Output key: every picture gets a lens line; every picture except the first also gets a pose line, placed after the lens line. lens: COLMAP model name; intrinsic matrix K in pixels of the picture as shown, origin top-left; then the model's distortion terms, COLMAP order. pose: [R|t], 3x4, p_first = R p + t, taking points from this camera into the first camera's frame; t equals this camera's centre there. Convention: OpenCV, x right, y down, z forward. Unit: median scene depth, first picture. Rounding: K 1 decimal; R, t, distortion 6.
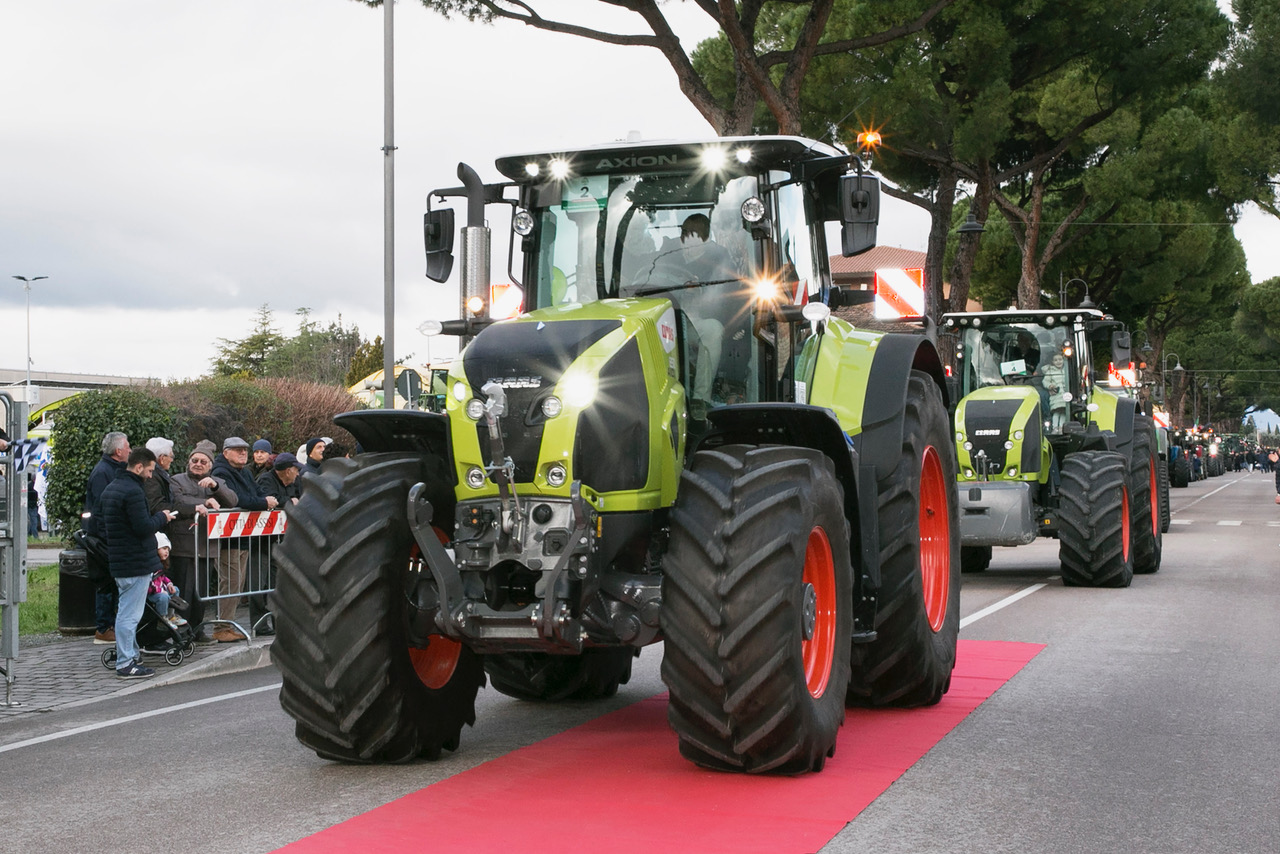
lens RADIAL K [[2012.8, 0, 542.8], [0, 2012.8, 338.3], [0, 0, 1]] dist [0.134217, 0.048343]
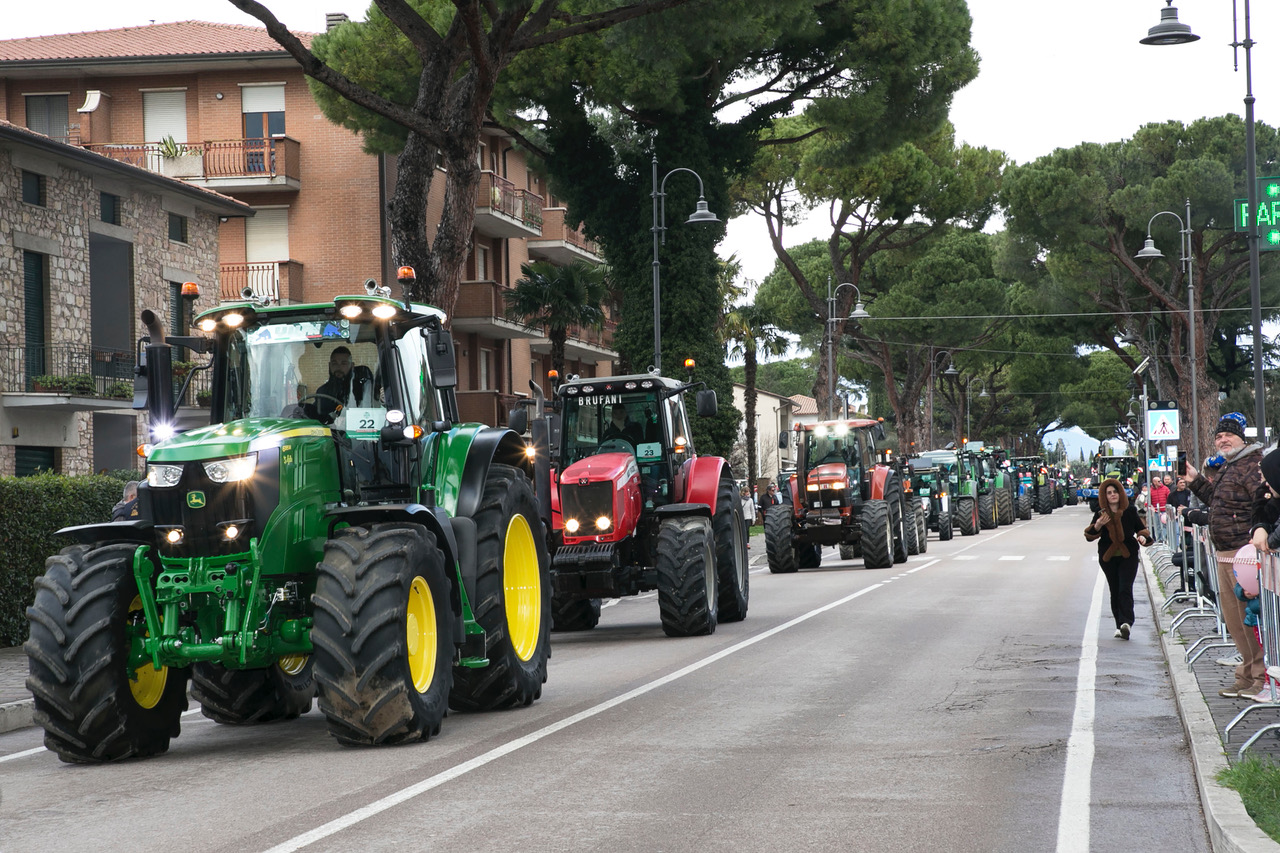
lens RADIAL K [[2393.3, 0, 619.4], [0, 2393.3, 425.7], [0, 0, 1]] dist [0.266039, -0.031525]
pose [[0.988936, -0.010921, 0.147940, 0.301819], [0.007095, 0.999627, 0.026366, 0.044620], [-0.148173, -0.025025, 0.988645, 0.790921]]
